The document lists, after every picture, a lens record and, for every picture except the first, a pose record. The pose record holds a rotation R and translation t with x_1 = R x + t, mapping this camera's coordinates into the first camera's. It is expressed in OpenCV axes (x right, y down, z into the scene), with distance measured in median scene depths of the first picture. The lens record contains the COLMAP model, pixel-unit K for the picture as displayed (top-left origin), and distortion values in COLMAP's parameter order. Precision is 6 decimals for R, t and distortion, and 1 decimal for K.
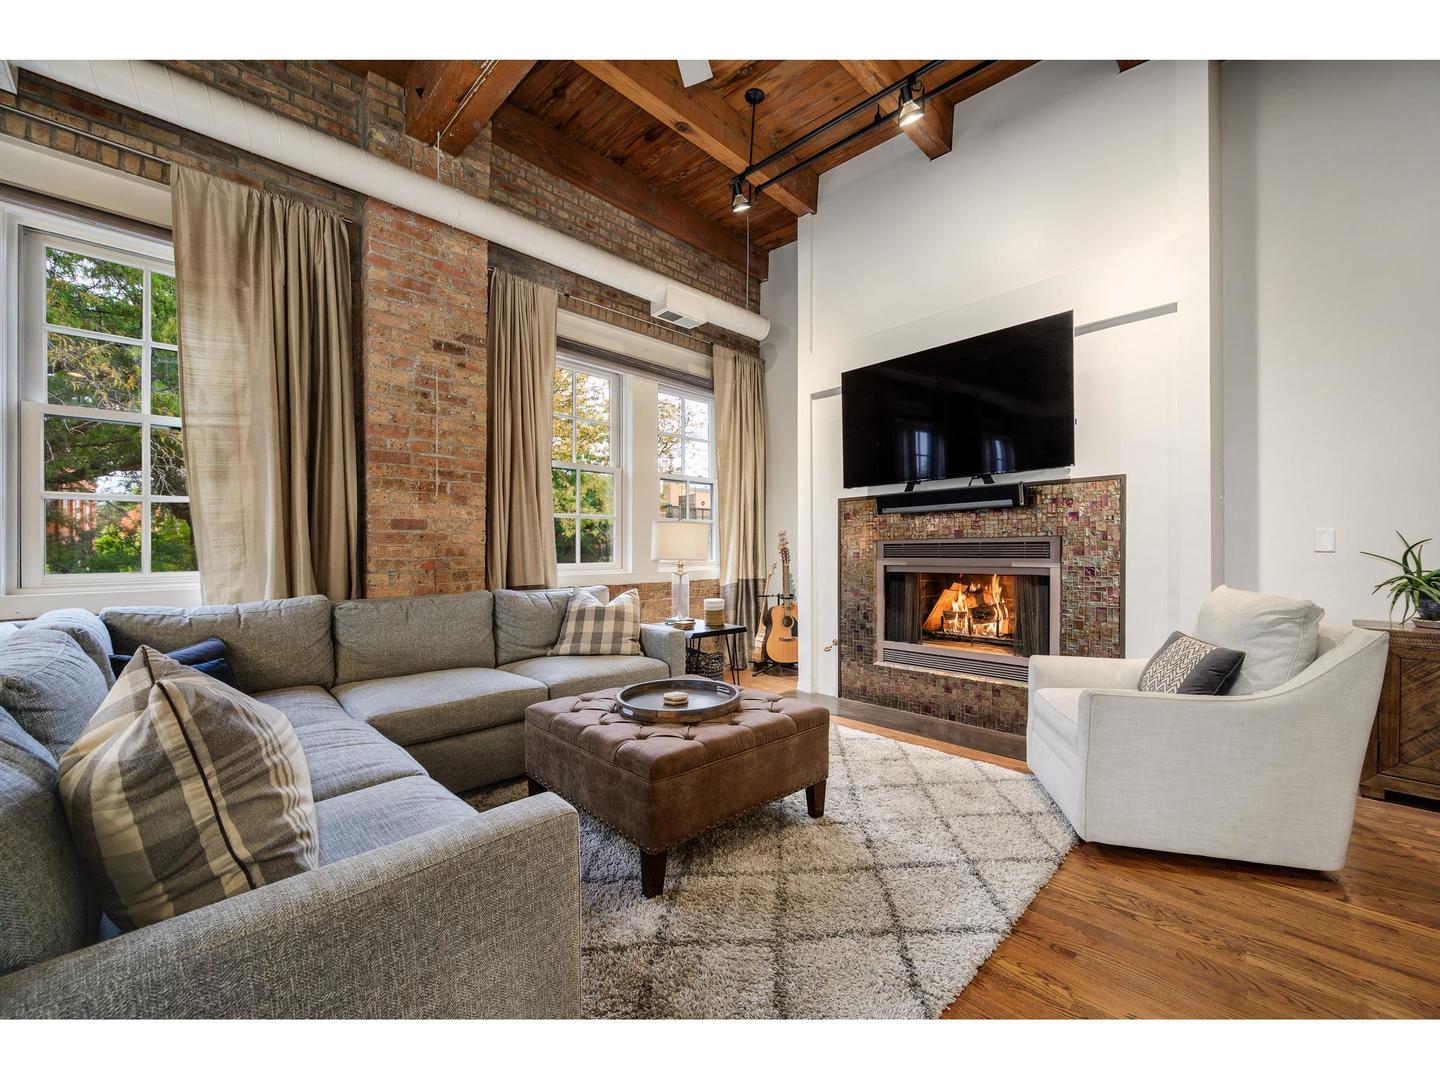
lens RADIAL K [[542.2, 0, 725.4], [0, 542.2, 548.2], [0, 0, 1]] dist [0.009495, -0.001198]
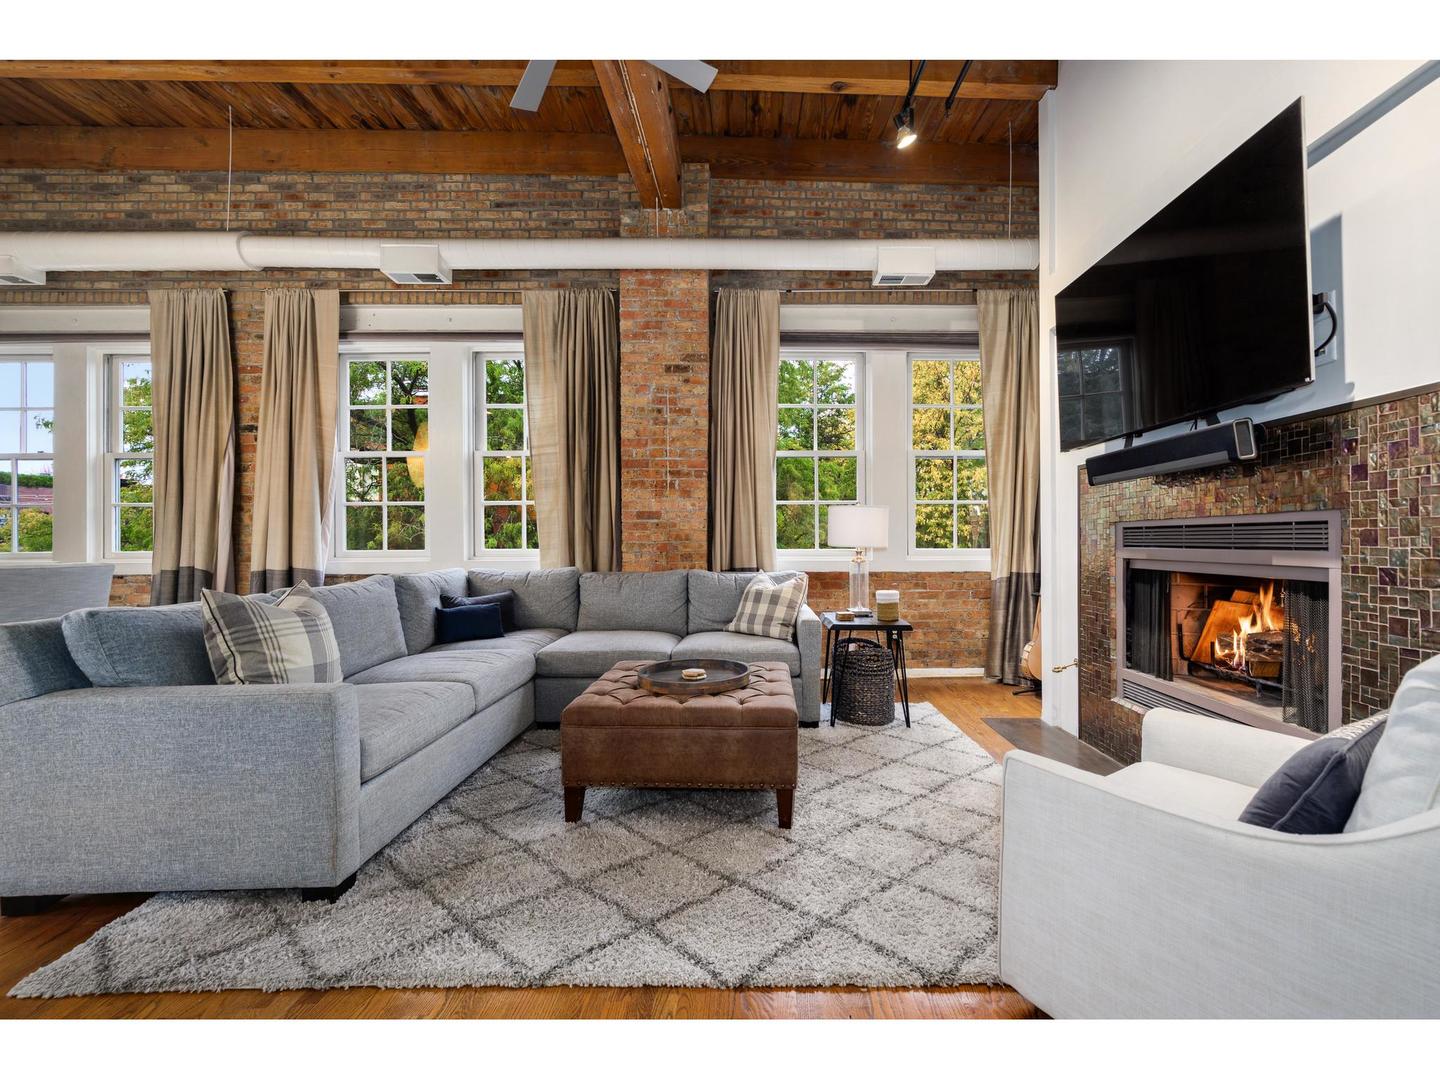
lens RADIAL K [[569.9, 0, 736.5], [0, 569.9, 542.9], [0, 0, 1]] dist [-0.002258, 0.000520]
pose [[0.743748, 0.009936, -0.668387, 0.443379], [-0.002068, 0.999919, 0.012563, 0.003391], [0.668457, -0.007961, 0.743708, 0.143319]]
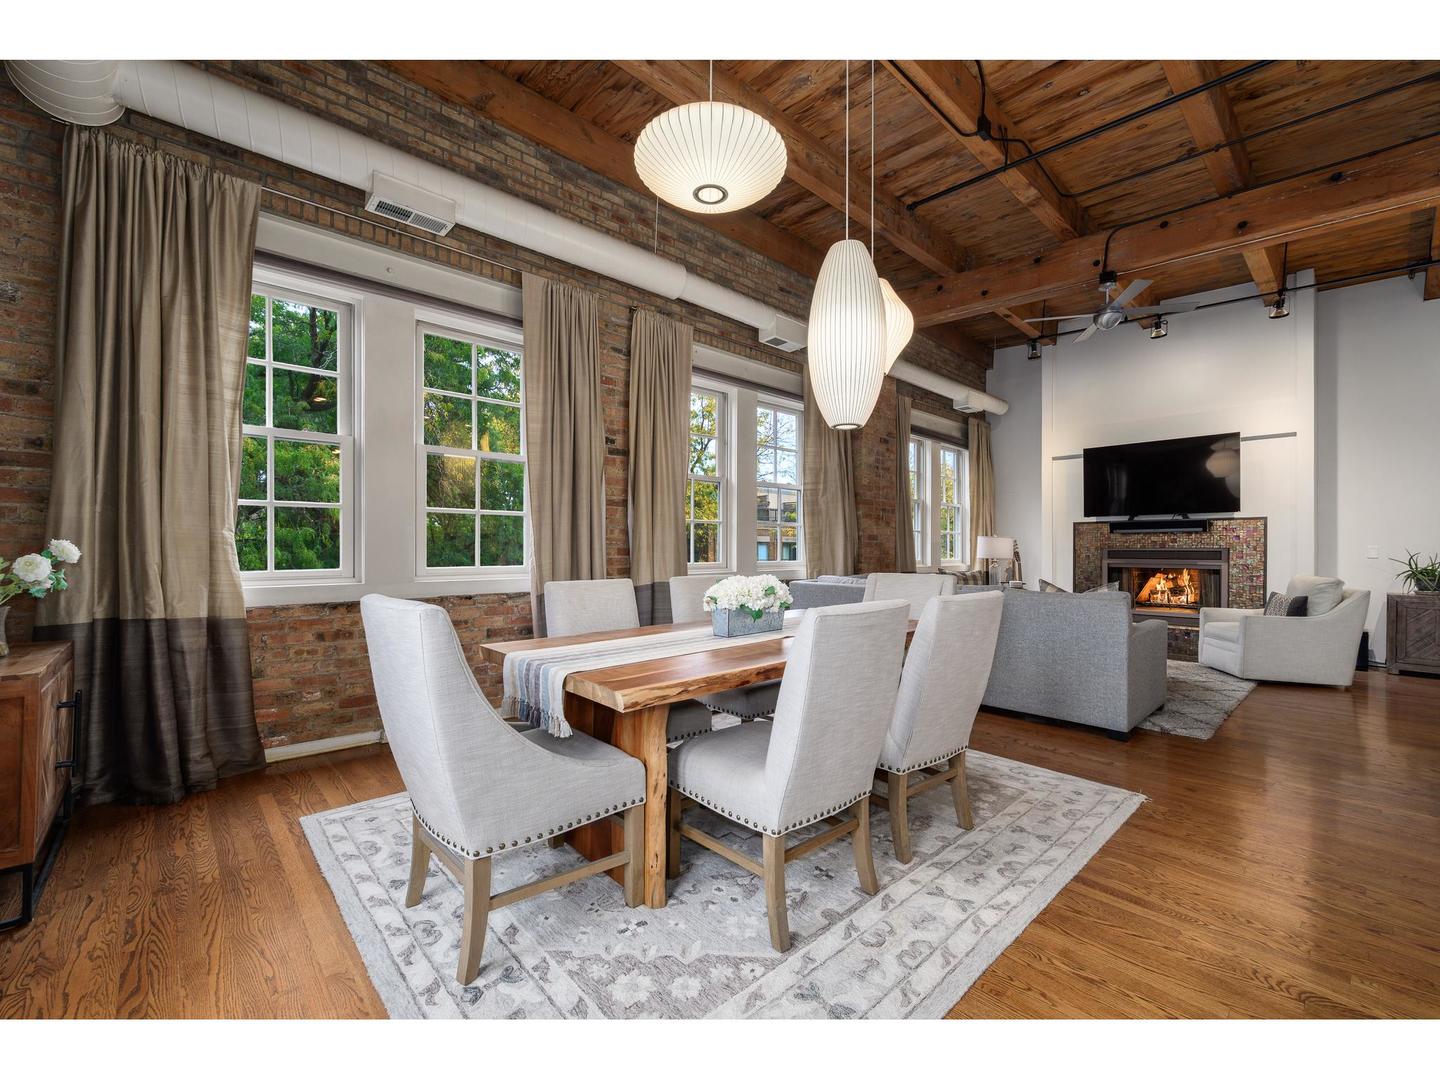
lens RADIAL K [[569.9, 0, 725.7], [0, 569.9, 547.2], [0, 0, 1]] dist [-0.002258, 0.000520]
pose [[0.999678, 0.011024, -0.022855, -1.000507], [-0.011162, 0.999920, -0.005914, 0.005738], [0.022788, 0.006167, 0.999721, -0.929851]]
